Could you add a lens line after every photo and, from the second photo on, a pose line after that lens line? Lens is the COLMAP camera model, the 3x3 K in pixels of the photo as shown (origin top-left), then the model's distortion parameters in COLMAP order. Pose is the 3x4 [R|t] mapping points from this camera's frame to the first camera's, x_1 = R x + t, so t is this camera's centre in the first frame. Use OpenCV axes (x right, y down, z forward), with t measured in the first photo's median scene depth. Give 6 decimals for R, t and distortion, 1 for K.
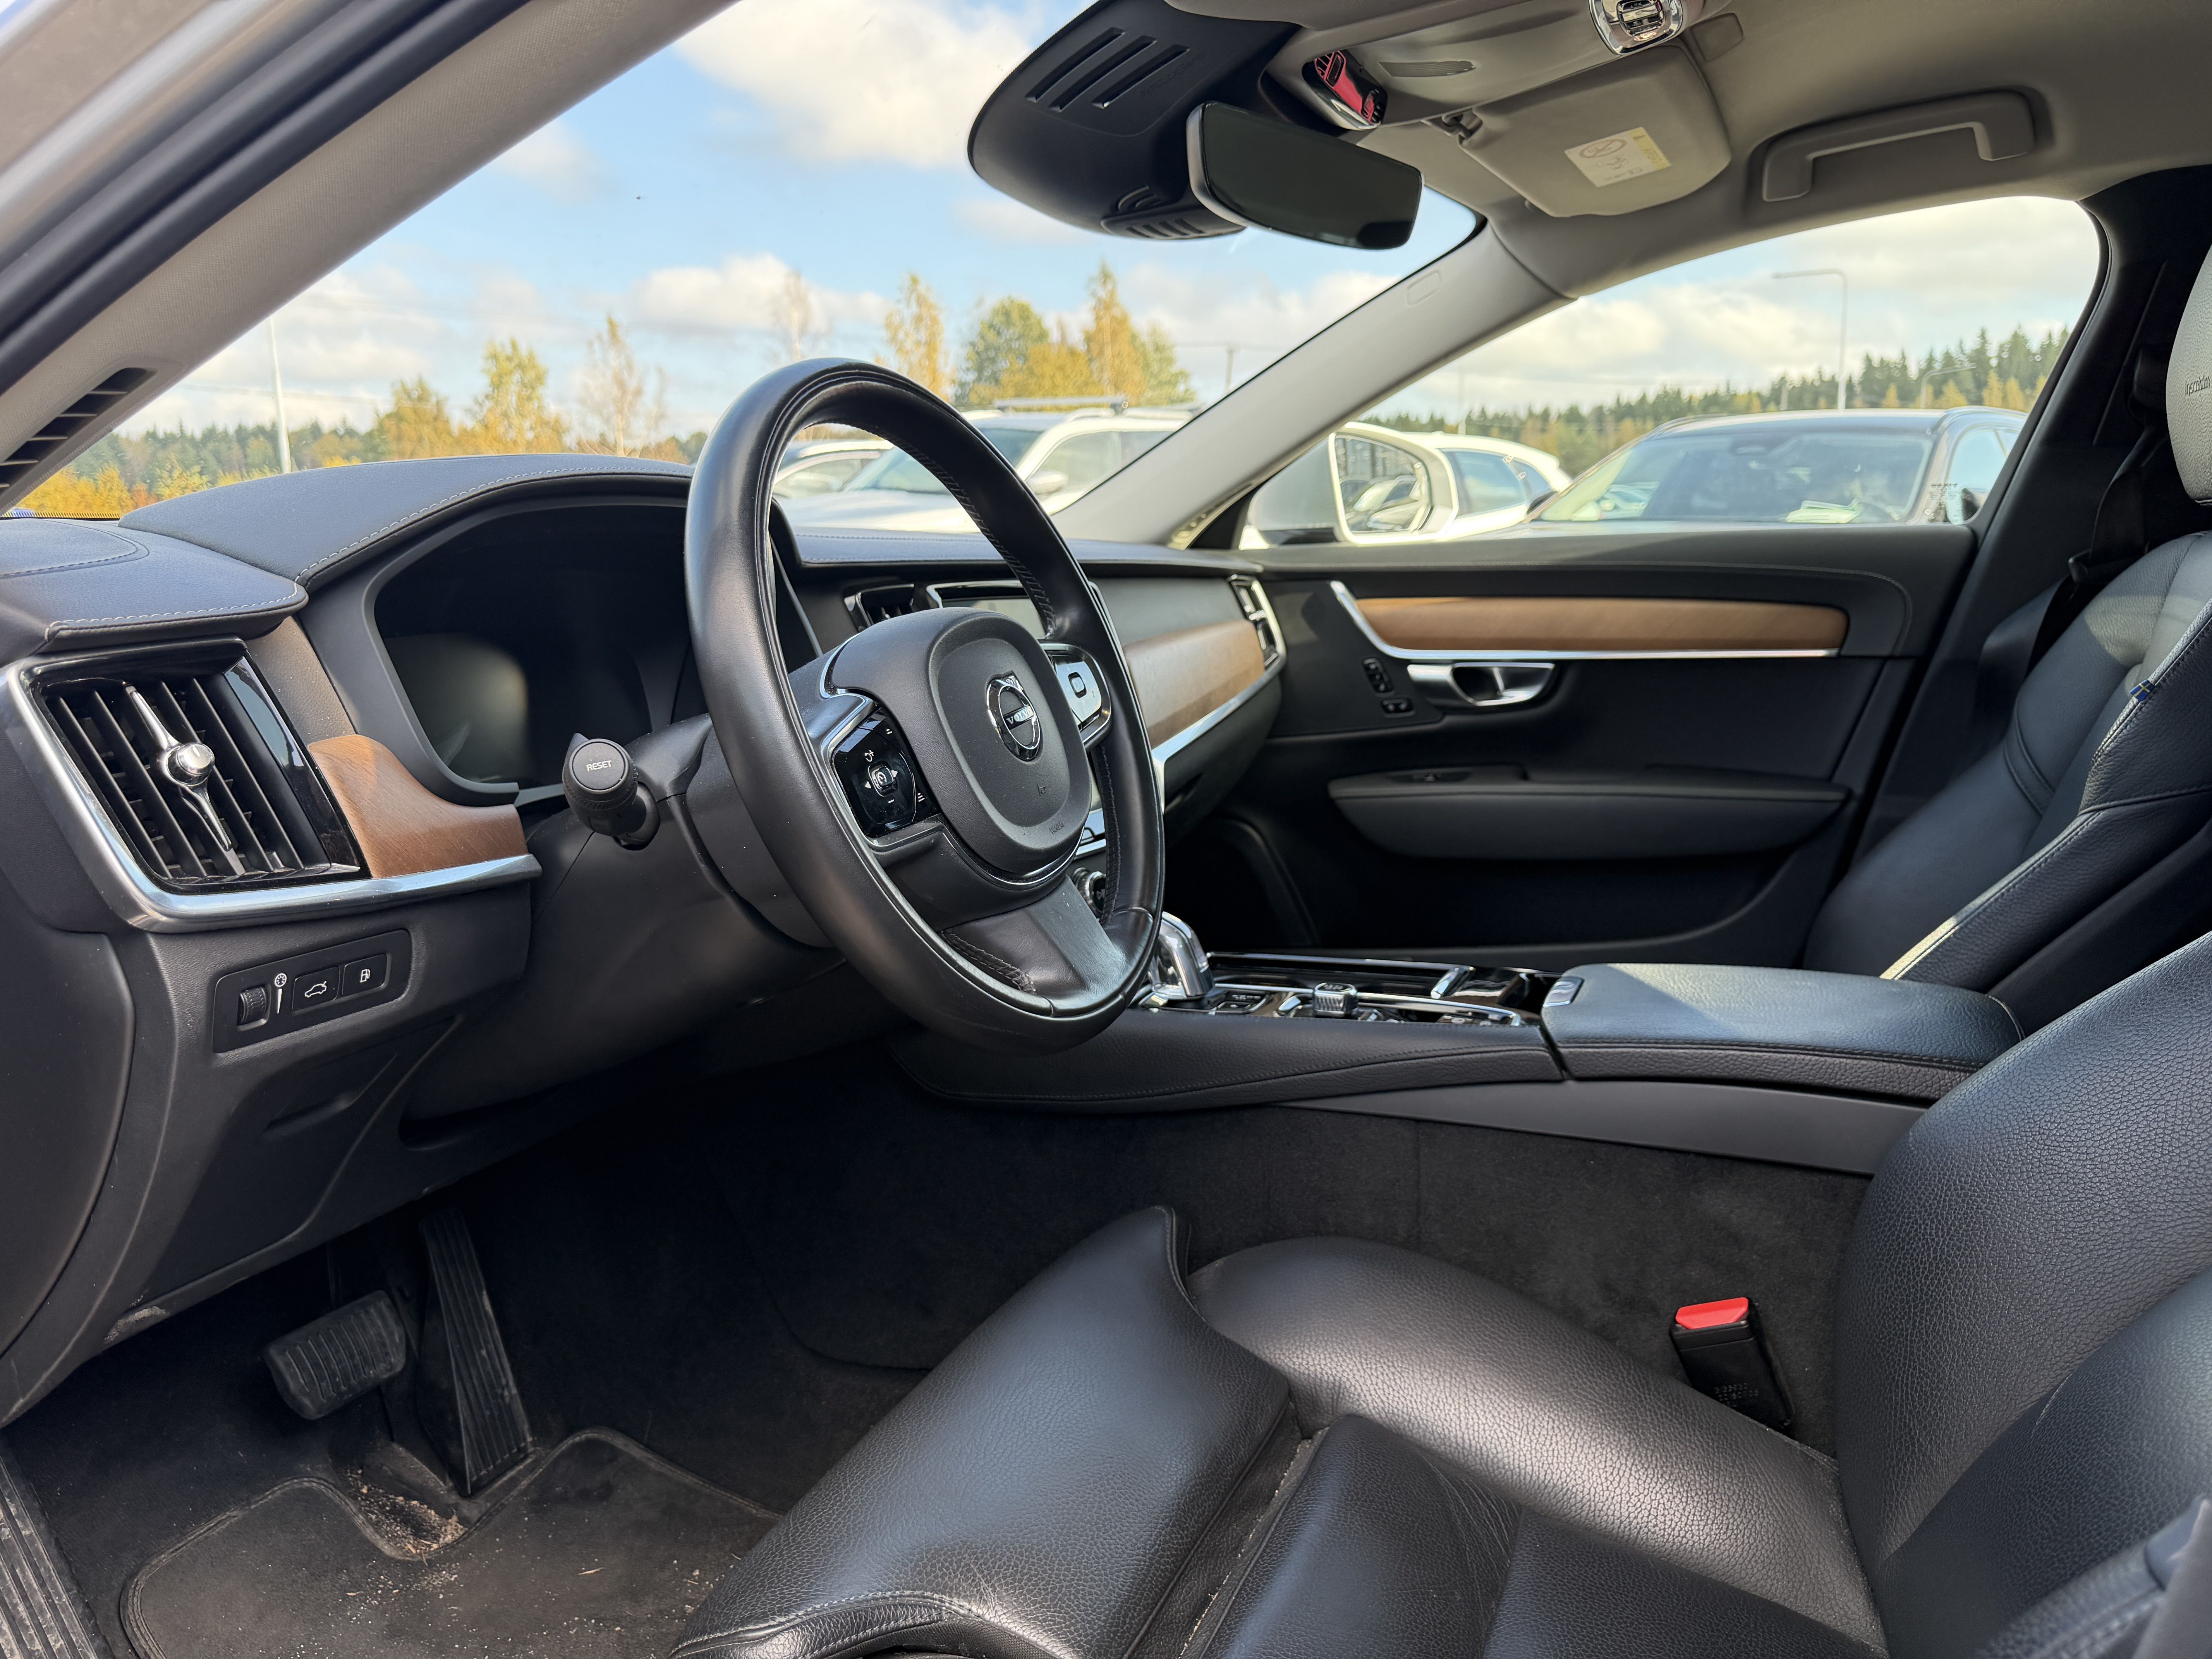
lens RADIAL K [[1570.5, 0, 1089.6], [0, 1570.5, 840.3], [0, 0, 1]] dist [0.046002, -0.014220]
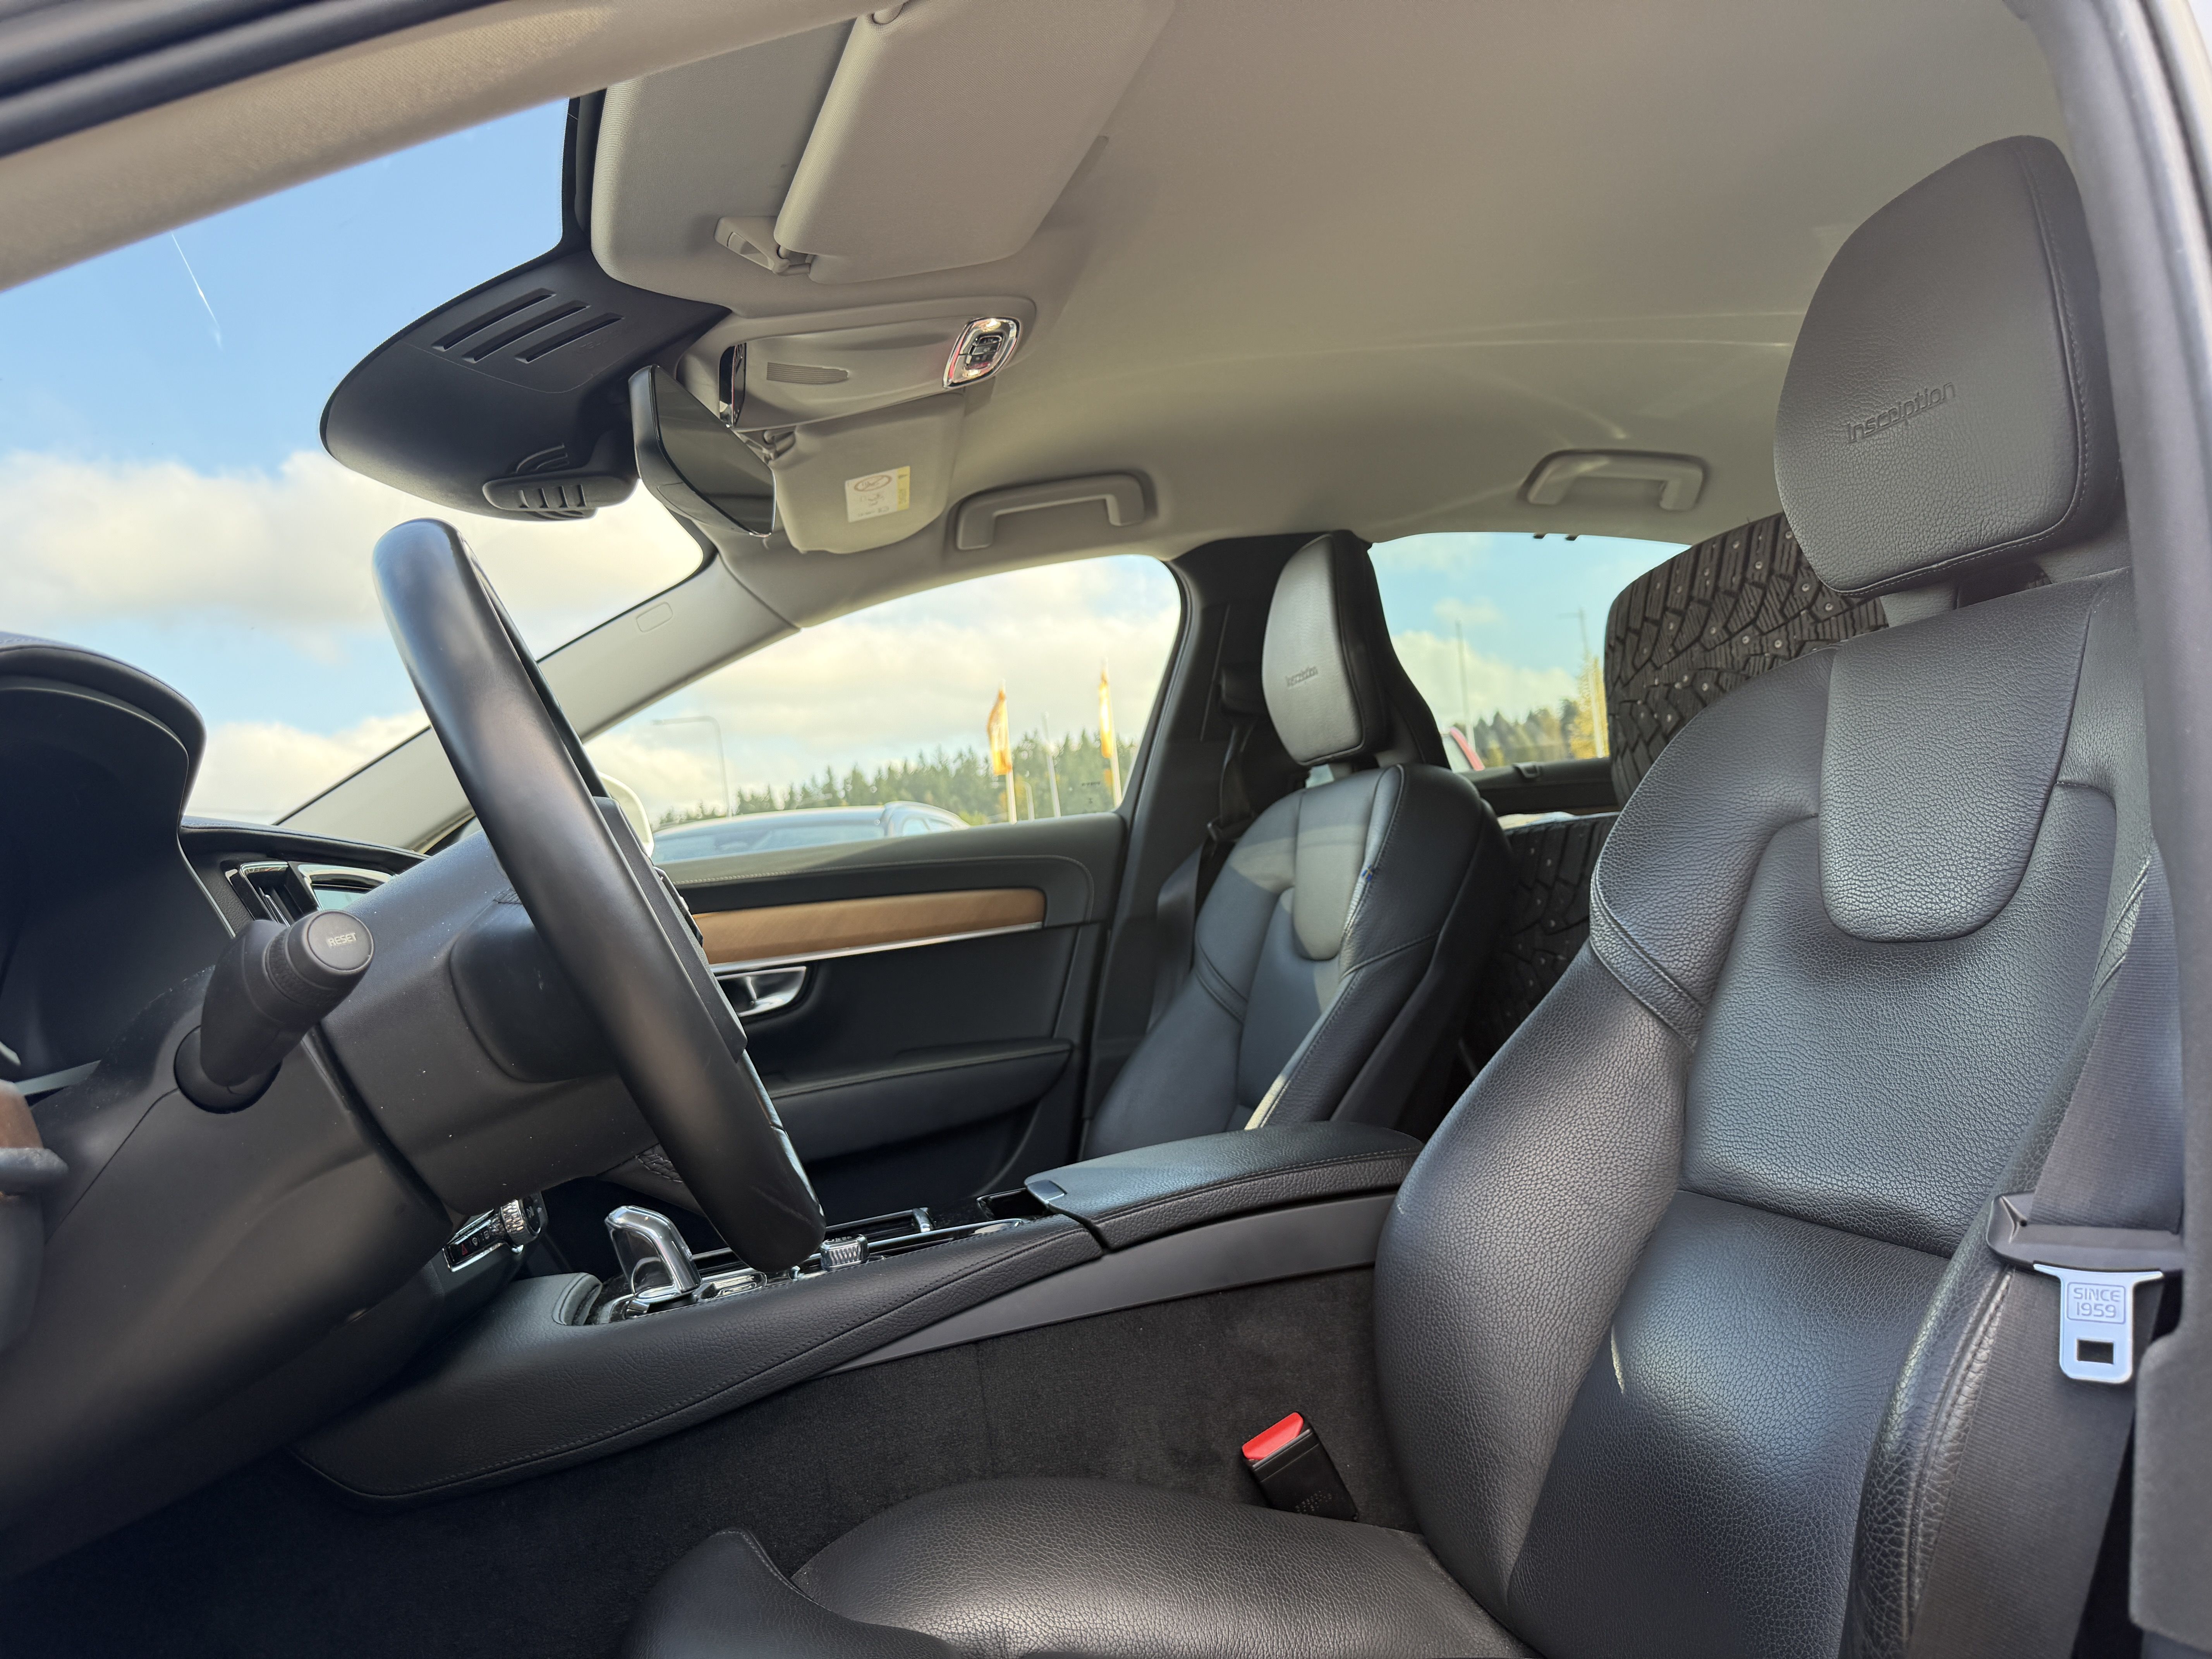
lens RADIAL K [[1570.5, 0, 1083.0], [0, 1570.5, 836.0], [0, 0, 1]] dist [0.046002, -0.014220]
pose [[0.796238, -0.048036, 0.603074, -0.241984], [0.207510, 0.958054, -0.197665, 0.065594], [-0.568282, 0.282533, 0.772807, 0.090418]]
